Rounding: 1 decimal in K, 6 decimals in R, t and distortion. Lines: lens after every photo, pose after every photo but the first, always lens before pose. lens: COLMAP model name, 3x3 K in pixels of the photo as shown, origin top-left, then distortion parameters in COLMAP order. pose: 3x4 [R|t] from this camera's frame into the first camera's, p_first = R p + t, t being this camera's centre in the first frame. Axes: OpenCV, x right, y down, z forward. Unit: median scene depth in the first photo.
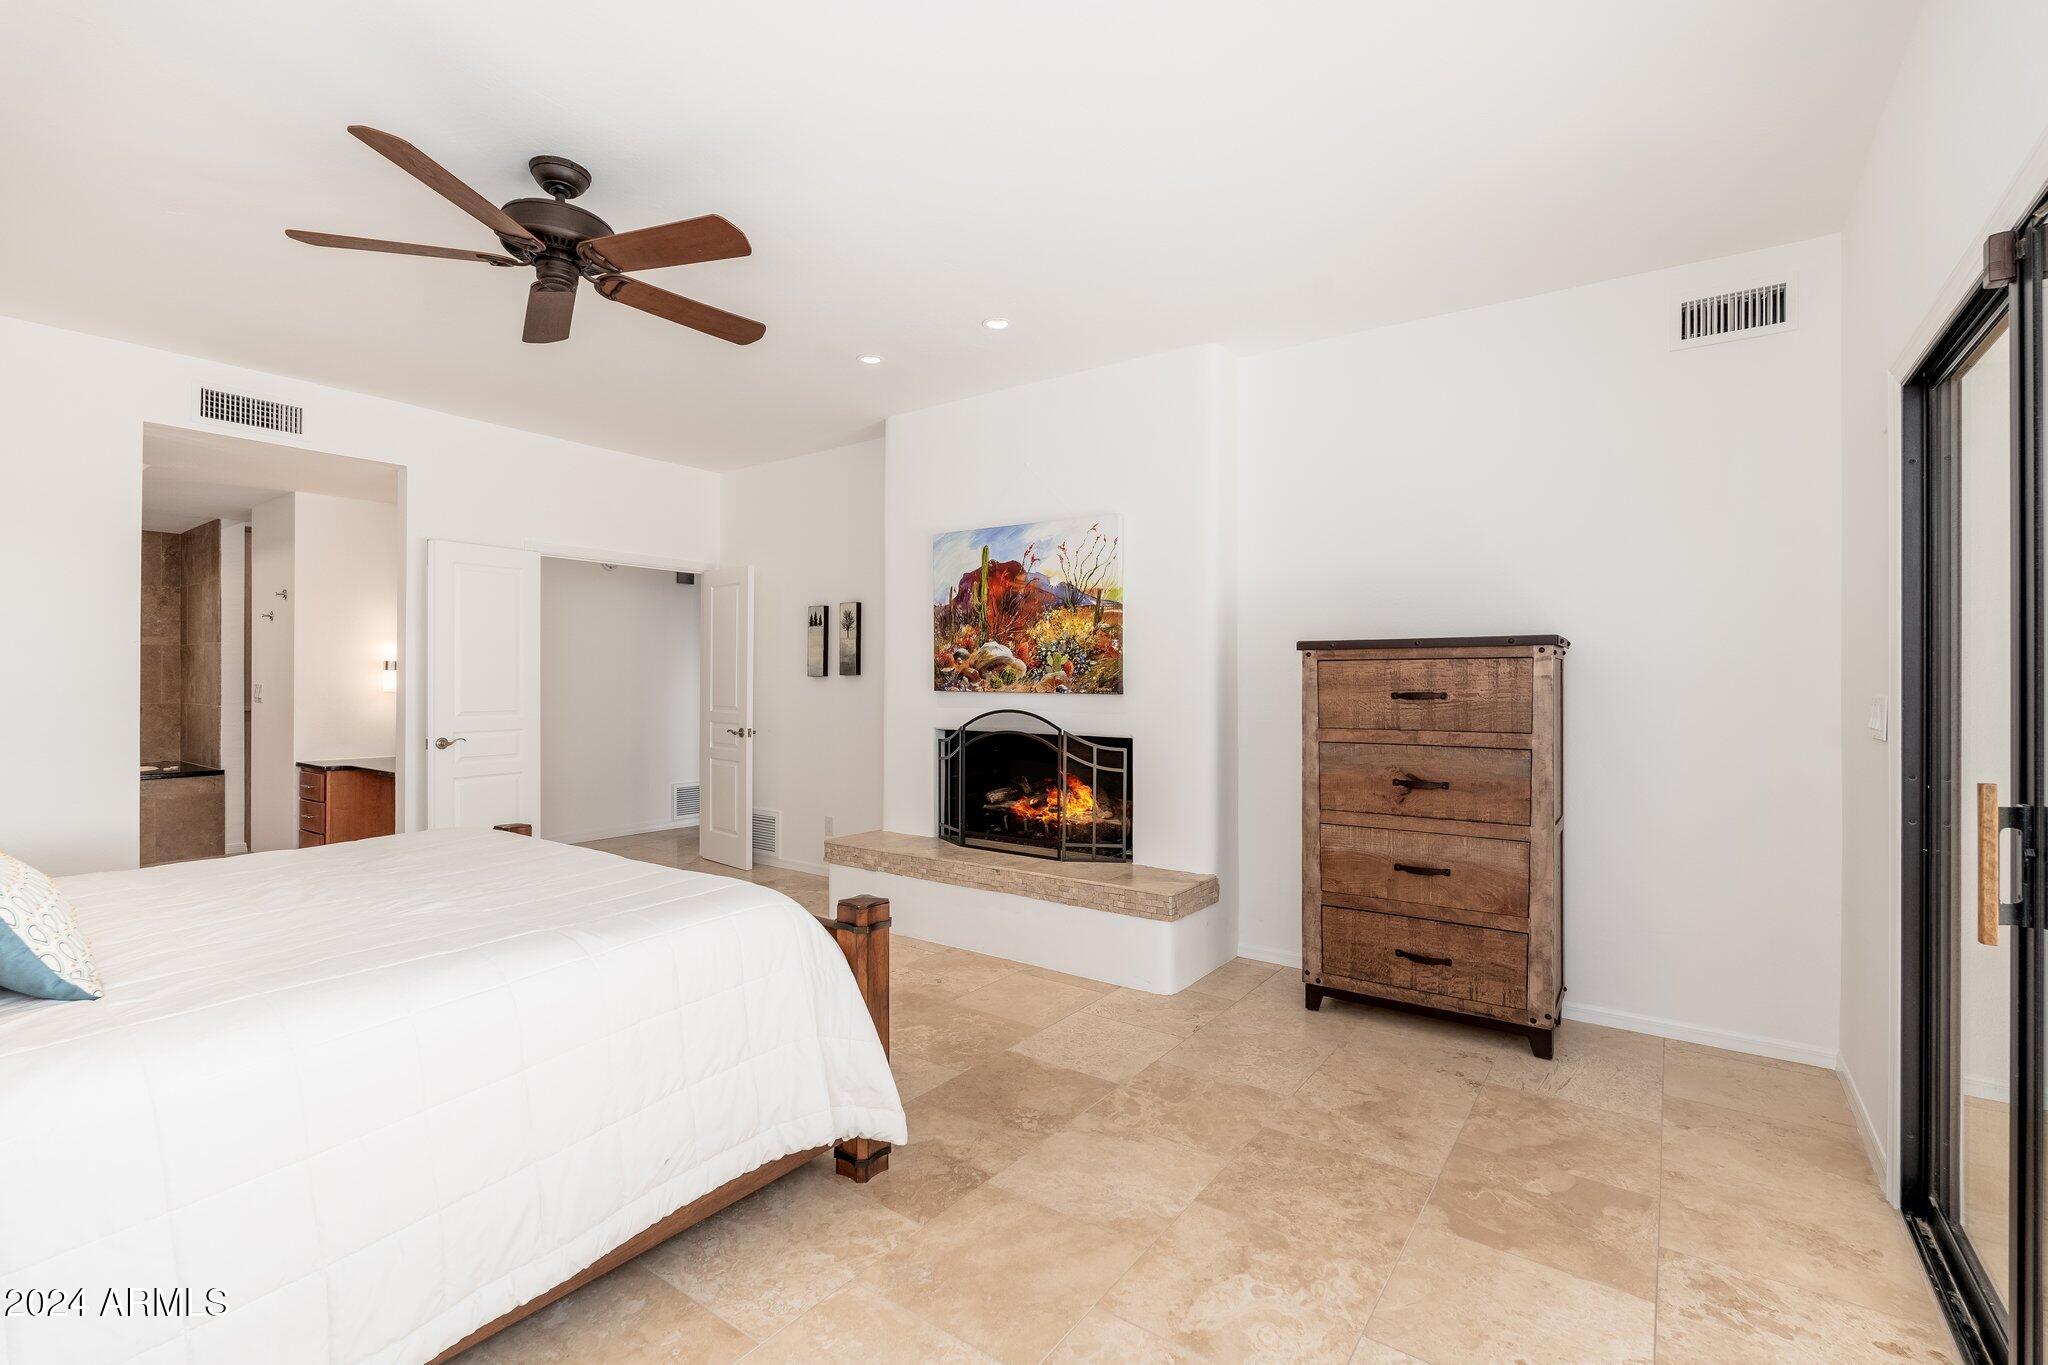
lens RADIAL K [[902.5, 0, 1024.0], [0, 902.5, 682.5], [0, 0, 1]] dist [-0.007246, -0.000051]
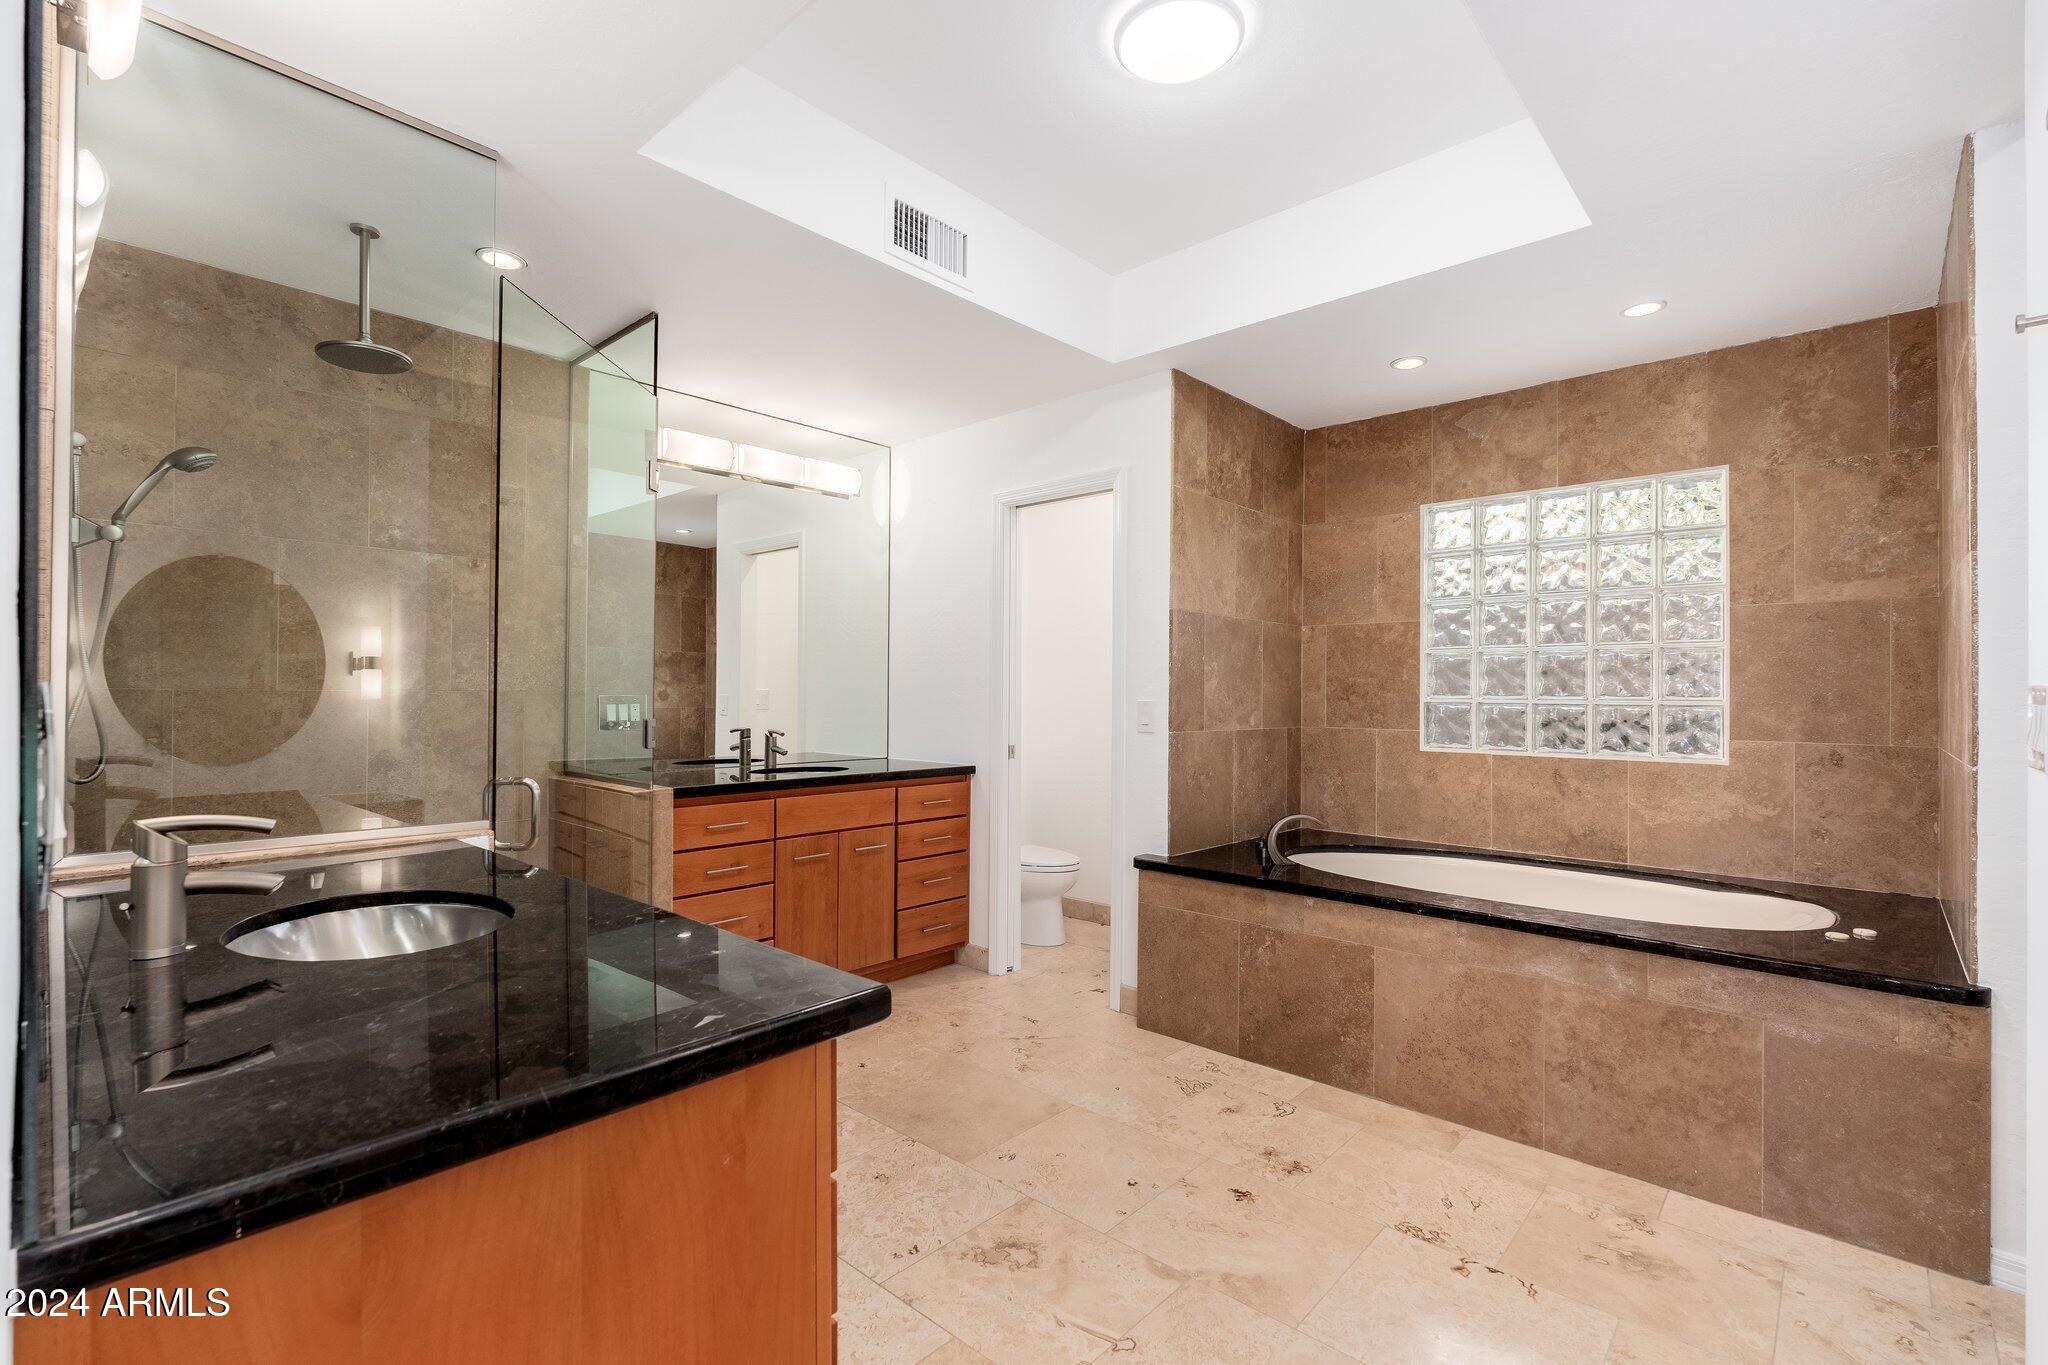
lens RADIAL K [[899.3, 0, 1026.6], [0, 899.3, 691.5], [0, 0, 1]] dist [0.000157, -0.000776]
pose [[-0.122720, -0.018099, -0.992276, -0.838587], [-0.000551, 0.999835, -0.018169, 0.010976], [0.992441, -0.001683, -0.122710, 1.080397]]
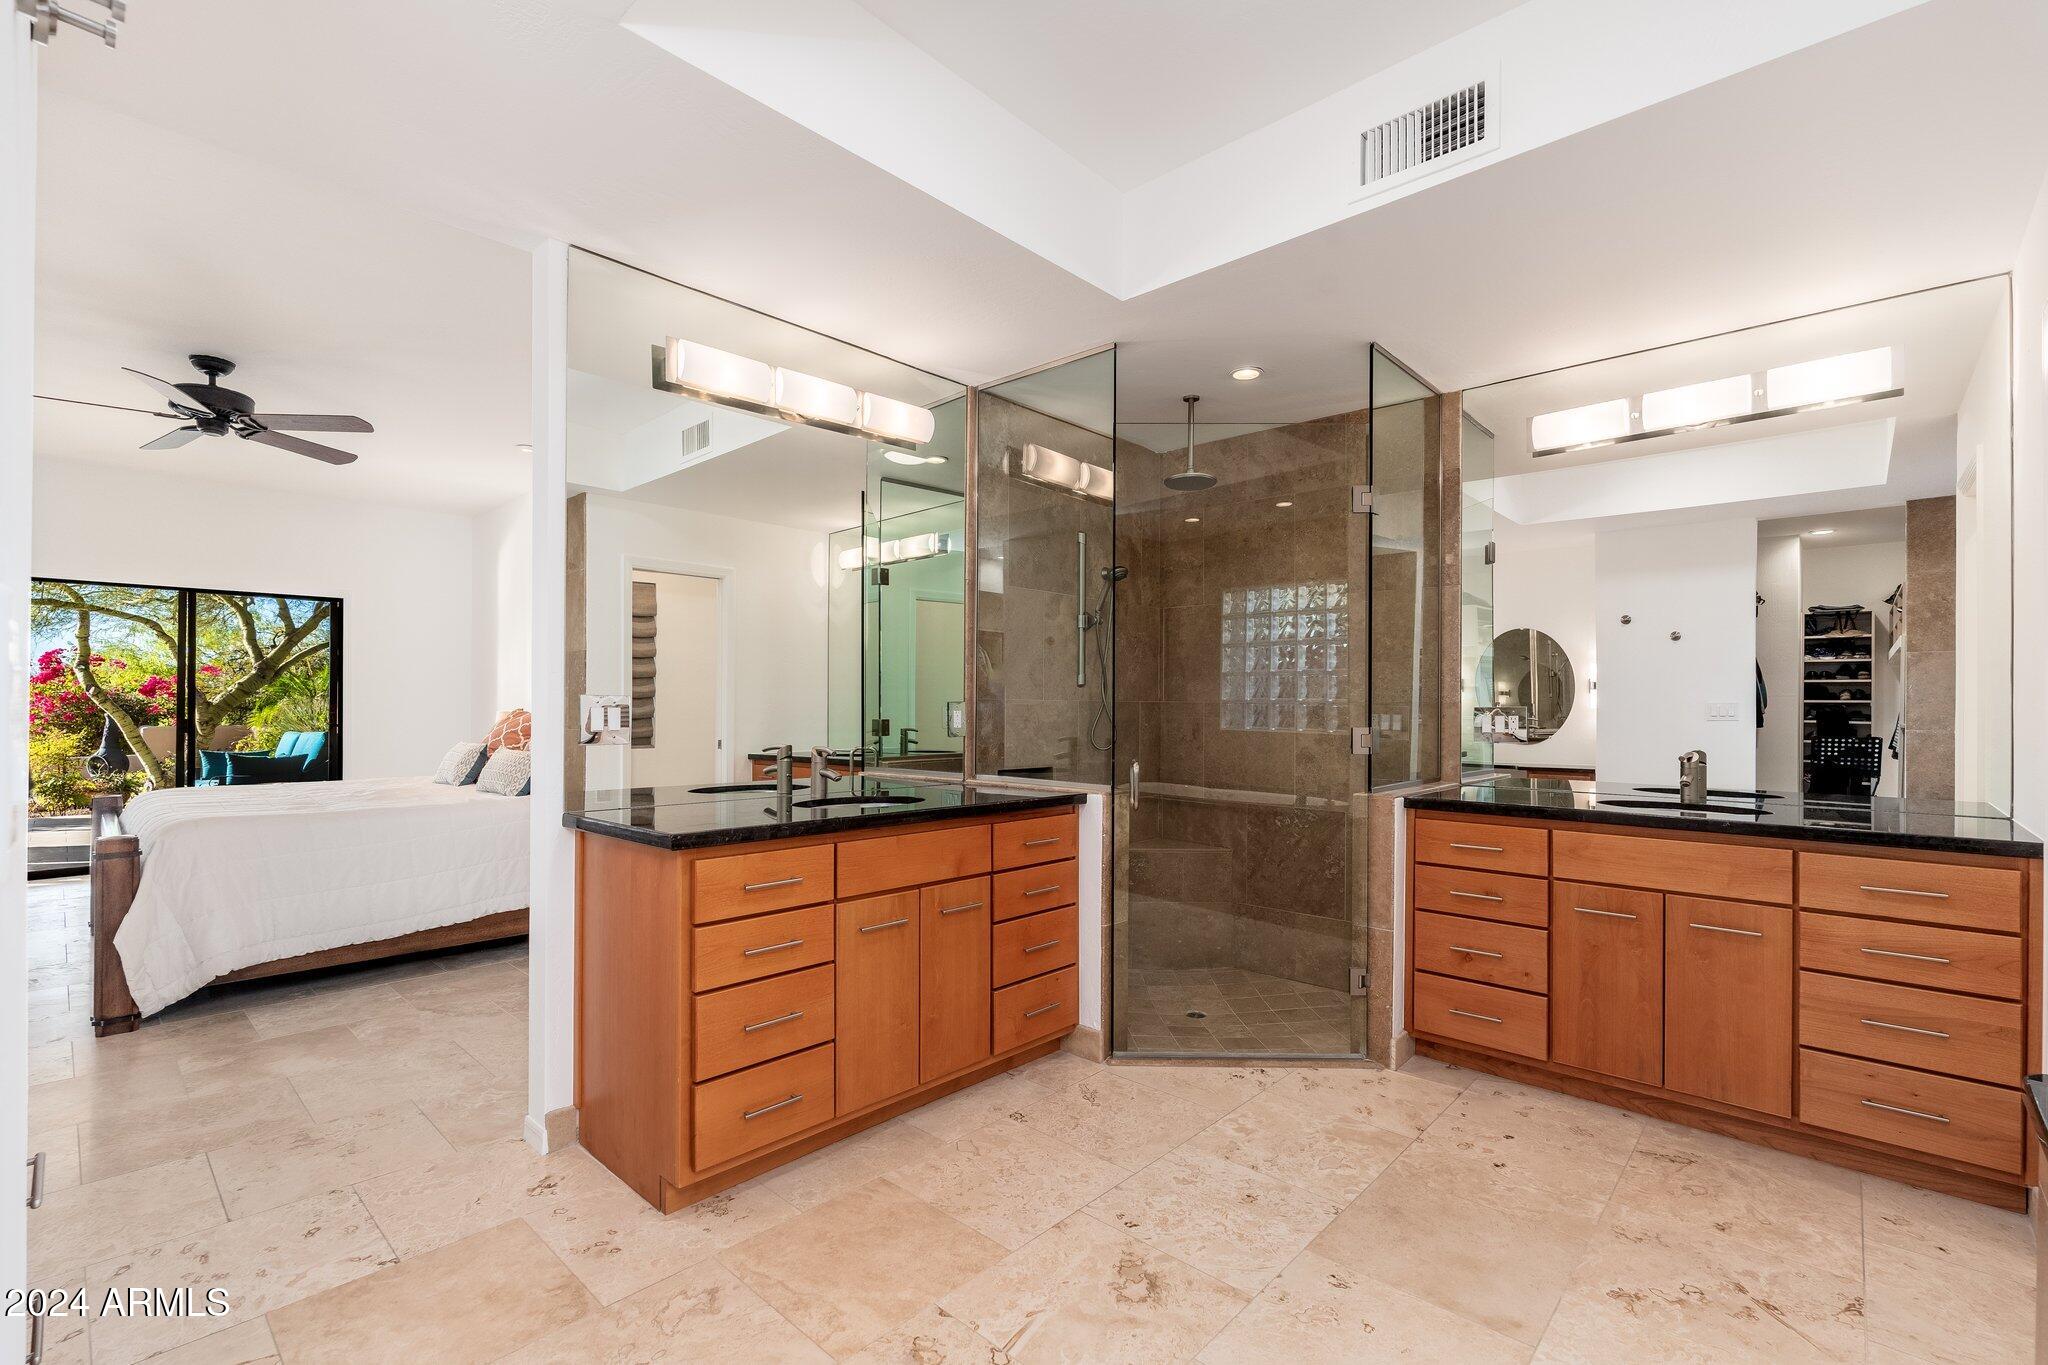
lens RADIAL K [[903.4, 0, 1030.7], [0, 903.4, 703.5], [0, 0, 1]] dist [0.000442, 0.000041]
pose [[-0.993461, -0.014065, 0.113299, -1.273555], [-0.014567, 0.999887, -0.003598, 0.006177], [-0.113236, -0.005225, -0.993554, 1.449731]]
